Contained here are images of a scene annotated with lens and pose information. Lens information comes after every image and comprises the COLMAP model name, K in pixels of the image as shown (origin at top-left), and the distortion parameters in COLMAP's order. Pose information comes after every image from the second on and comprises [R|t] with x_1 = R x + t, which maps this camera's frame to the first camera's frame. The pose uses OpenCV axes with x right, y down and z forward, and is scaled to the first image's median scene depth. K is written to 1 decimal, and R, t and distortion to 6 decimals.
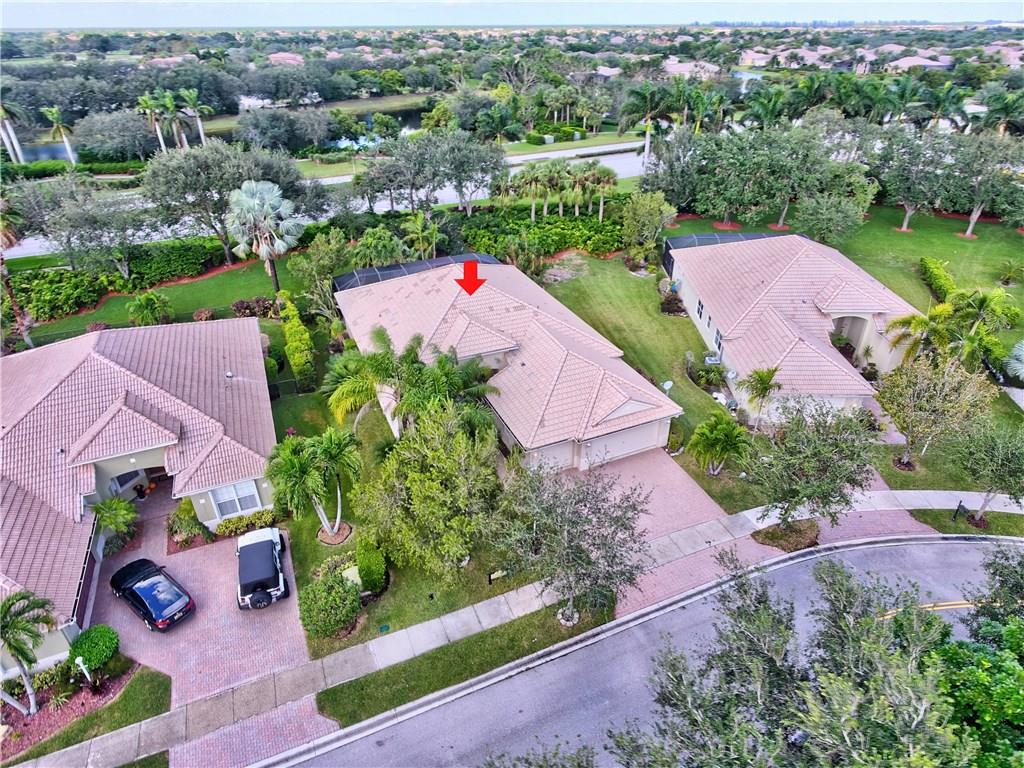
lens RADIAL K [[598.6, 0, 512.0], [0, 598.6, 384.0], [0, 0, 1]] dist [0.000109, 0.001449]
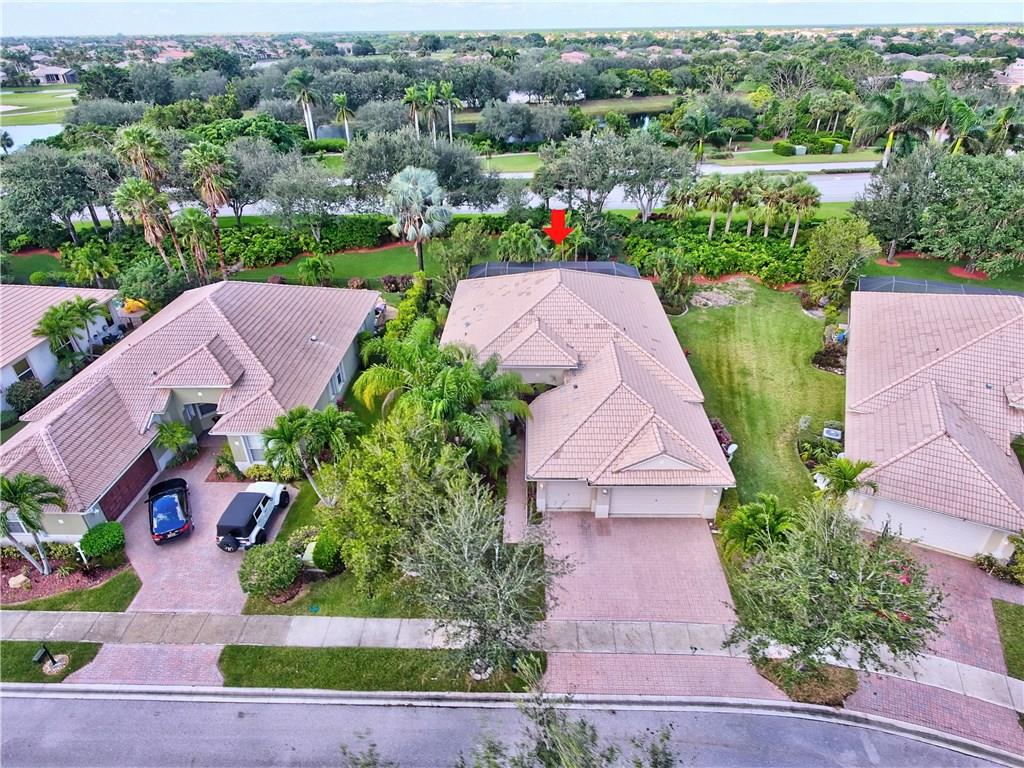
lens RADIAL K [[598.6, 0, 512.0], [0, 598.6, 384.0], [0, 0, 1]] dist [0.000109, 0.001449]
pose [[0.905431, 0.212484, -0.367484, 0.172936], [-0.212851, 0.976263, 0.040051, -0.034337], [0.367271, 0.041956, 0.929167, 0.075172]]
